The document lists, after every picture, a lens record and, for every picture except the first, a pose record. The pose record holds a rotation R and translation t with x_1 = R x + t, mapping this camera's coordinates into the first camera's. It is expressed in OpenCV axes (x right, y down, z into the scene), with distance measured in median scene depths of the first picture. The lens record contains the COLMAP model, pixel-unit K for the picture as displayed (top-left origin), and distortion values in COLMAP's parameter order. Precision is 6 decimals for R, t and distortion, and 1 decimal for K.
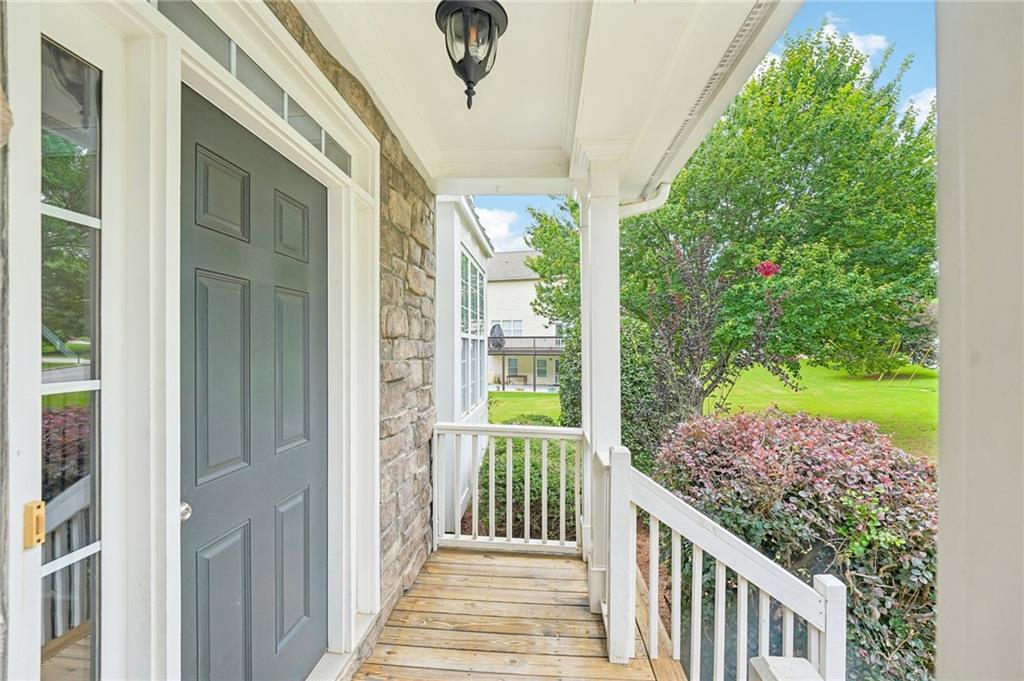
lens RADIAL K [[446.2, 0, 512.0], [0, 446.2, 340.5], [0, 0, 1]] dist [0.000056, -0.000002]
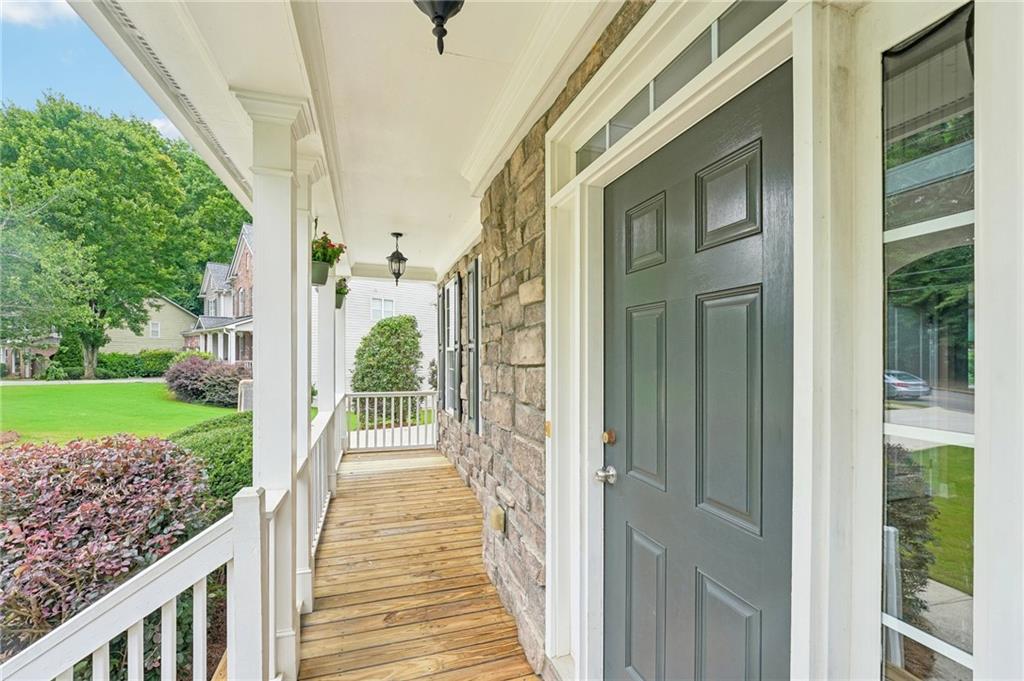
lens RADIAL K [[418.6, 0, 514.5], [0, 418.6, 352.1], [0, 0, 1]] dist [0.000266, -0.000032]
pose [[-0.928269, 0.002985, -0.371898, 0.052962], [-0.001165, 0.999940, 0.010933, -0.029067], [0.371908, 0.010582, -0.928209, 1.701154]]
